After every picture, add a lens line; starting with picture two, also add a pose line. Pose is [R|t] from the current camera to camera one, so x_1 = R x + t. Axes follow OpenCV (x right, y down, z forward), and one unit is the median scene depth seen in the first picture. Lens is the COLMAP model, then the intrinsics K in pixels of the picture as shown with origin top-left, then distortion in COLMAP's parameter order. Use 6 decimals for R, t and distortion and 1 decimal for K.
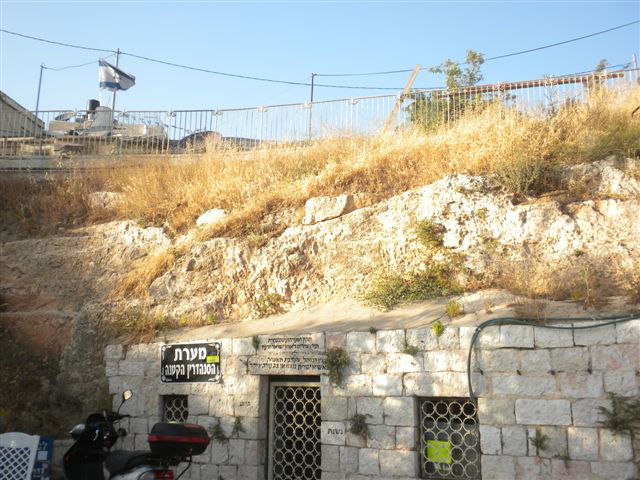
lens RADIAL K [[661.8, 0, 320.0], [0, 661.8, 240.0], [0, 0, 1]] dist [0.079826, -0.113998]
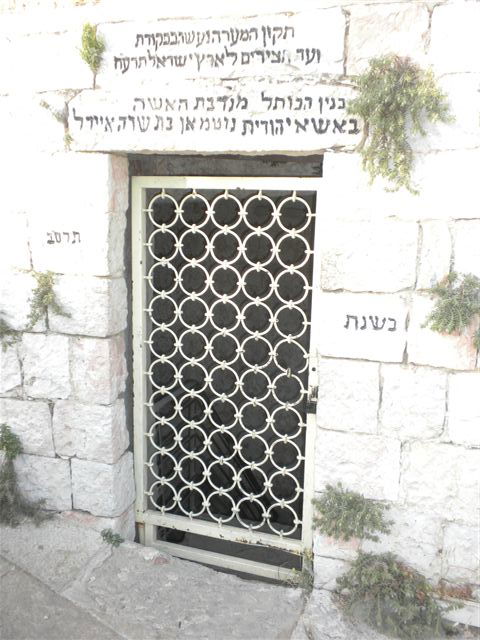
lens RADIAL K [[661.8, 0, 177.9], [0, 661.8, 319.9], [0, 0, 1]] dist [0.079826, -0.113998]
pose [[0.980232, -0.035064, 0.194721, -0.124460], [-0.045491, 0.917861, 0.394287, 0.148871], [-0.192552, -0.395351, 0.898121, 0.673263]]
